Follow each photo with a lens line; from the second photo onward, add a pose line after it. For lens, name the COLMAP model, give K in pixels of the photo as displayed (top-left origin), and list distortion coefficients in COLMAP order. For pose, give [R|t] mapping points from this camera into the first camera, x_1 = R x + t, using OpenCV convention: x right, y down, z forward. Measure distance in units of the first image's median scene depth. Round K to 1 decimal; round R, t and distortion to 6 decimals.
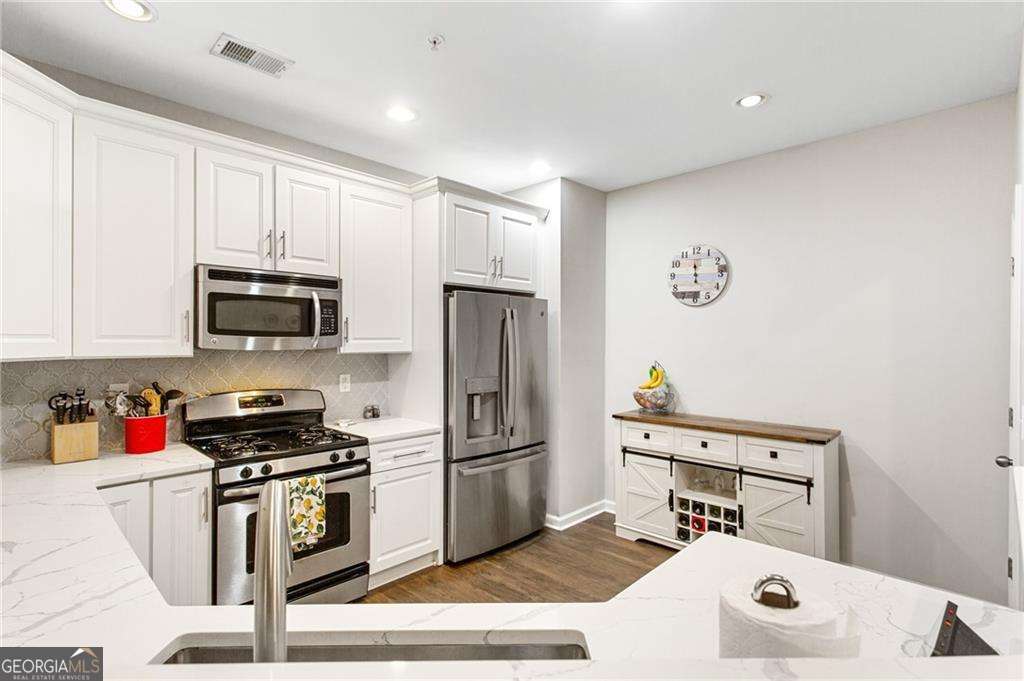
lens RADIAL K [[489.7, 0, 507.0], [0, 489.7, 339.3], [0, 0, 1]] dist [-0.017495, 0.016342]
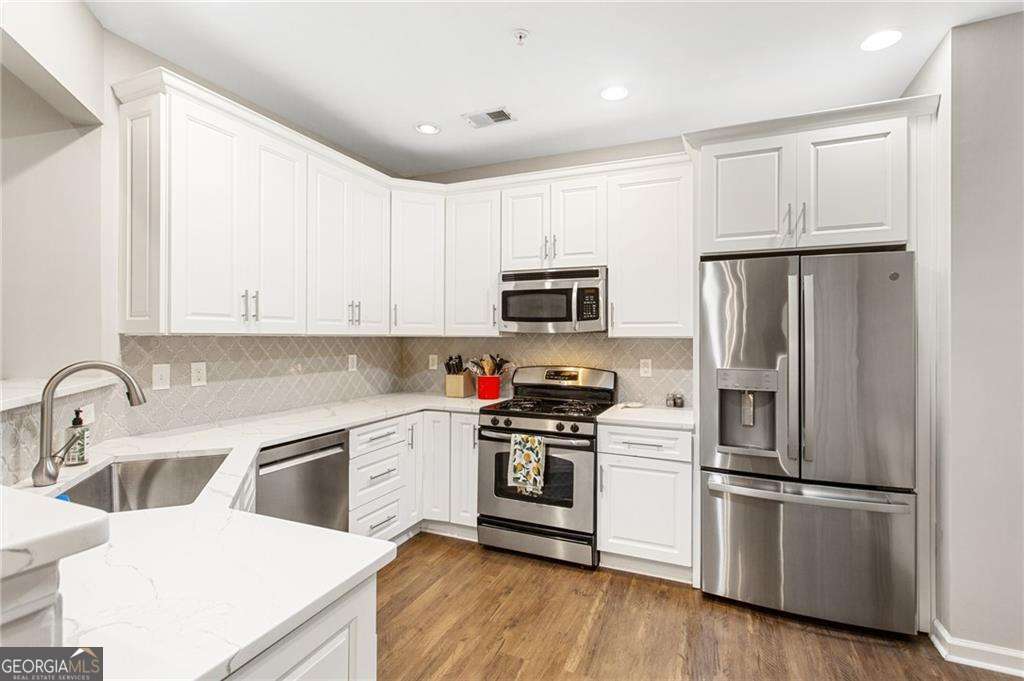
lens RADIAL K [[489.7, 0, 510.0], [0, 489.7, 333.6], [0, 0, 1]] dist [-0.017495, 0.016342]
pose [[0.354121, -0.005854, -0.935181, 0.603436], [-0.001239, 0.999977, -0.006728, 0.030106], [0.935199, 0.003541, 0.354106, 0.441079]]
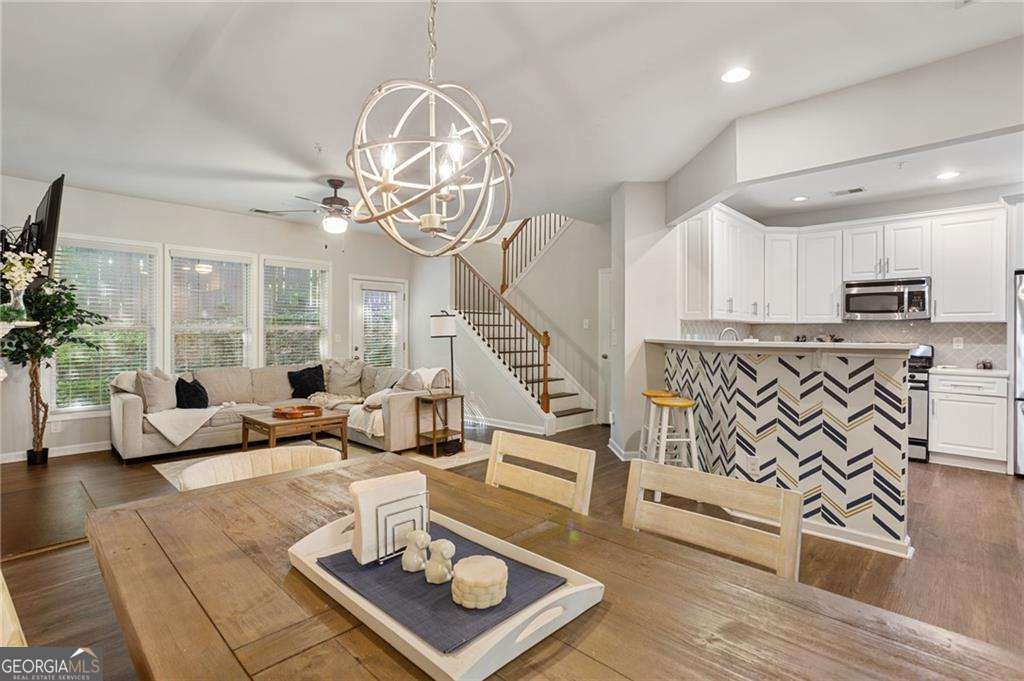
lens RADIAL K [[489.7, 0, 515.2], [0, 489.7, 333.3], [0, 0, 1]] dist [-0.017495, 0.016342]
pose [[0.016607, -0.000786, -0.999862, 1.360160], [-0.005144, 0.999986, -0.000871, 0.079403], [0.999849, 0.005158, 0.016603, -0.471637]]
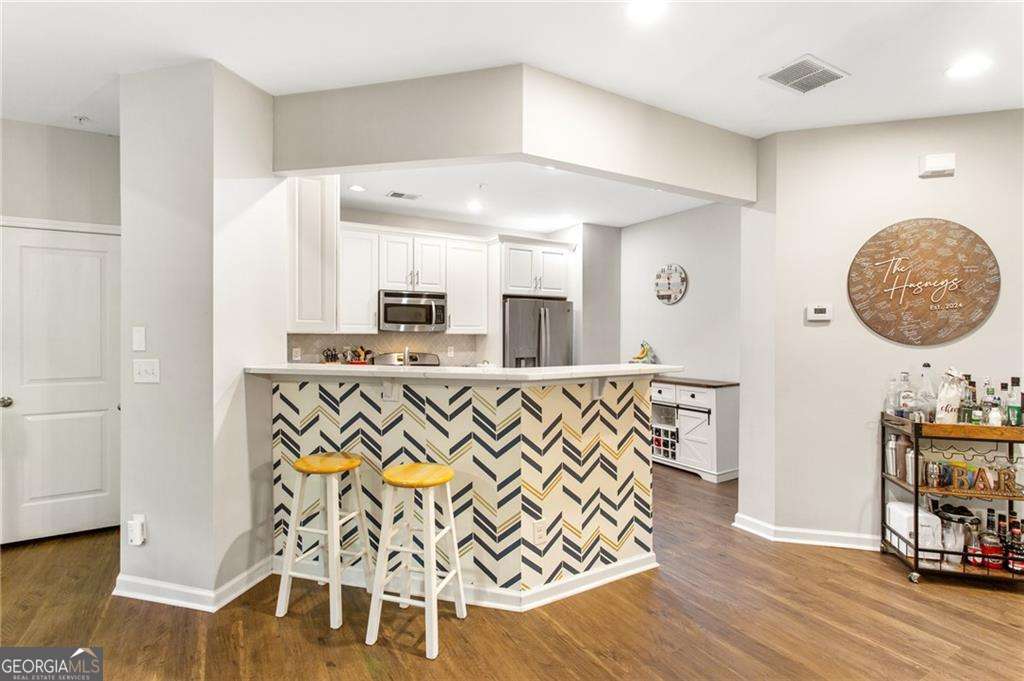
lens RADIAL K [[489.7, 0, 502.3], [0, 489.7, 332.4], [0, 0, 1]] dist [-0.017495, 0.016342]
pose [[0.961689, -0.000284, -0.274142, 0.388143], [-0.000575, 0.999995, -0.003055, 0.030280], [0.274142, 0.003096, 0.961684, -0.757672]]
